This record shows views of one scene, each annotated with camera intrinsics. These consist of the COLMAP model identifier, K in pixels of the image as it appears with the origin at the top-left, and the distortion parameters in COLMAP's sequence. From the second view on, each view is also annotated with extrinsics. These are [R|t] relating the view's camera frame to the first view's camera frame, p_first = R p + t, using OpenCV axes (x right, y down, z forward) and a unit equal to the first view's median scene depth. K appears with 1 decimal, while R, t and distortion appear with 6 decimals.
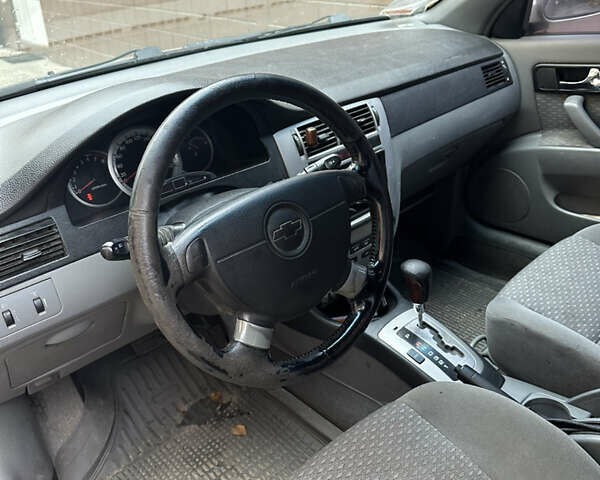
lens RADIAL K [[590.9, 0, 300.0], [0, 590.9, 240.0], [0, 0, 1]] dist [0.006612, 0.005258]
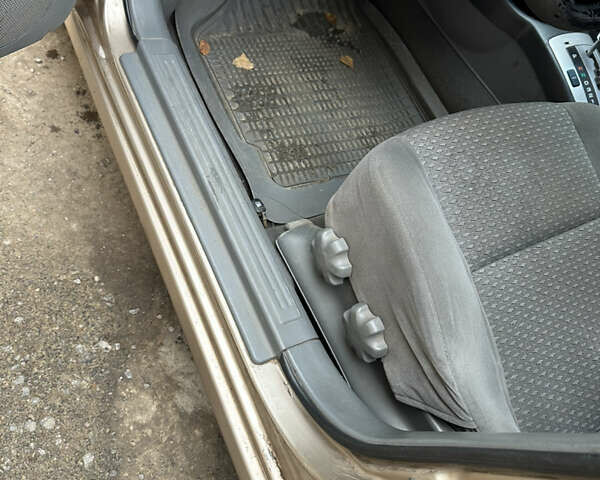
lens RADIAL K [[590.9, 0, 300.0], [0, 590.9, 240.0], [0, 0, 1]] dist [0.006612, 0.005258]
pose [[0.873459, 0.423897, 0.239544, -0.281283], [-0.486660, 0.775444, 0.402304, 0.198703], [-0.015217, -0.467973, 0.883612, 0.003205]]
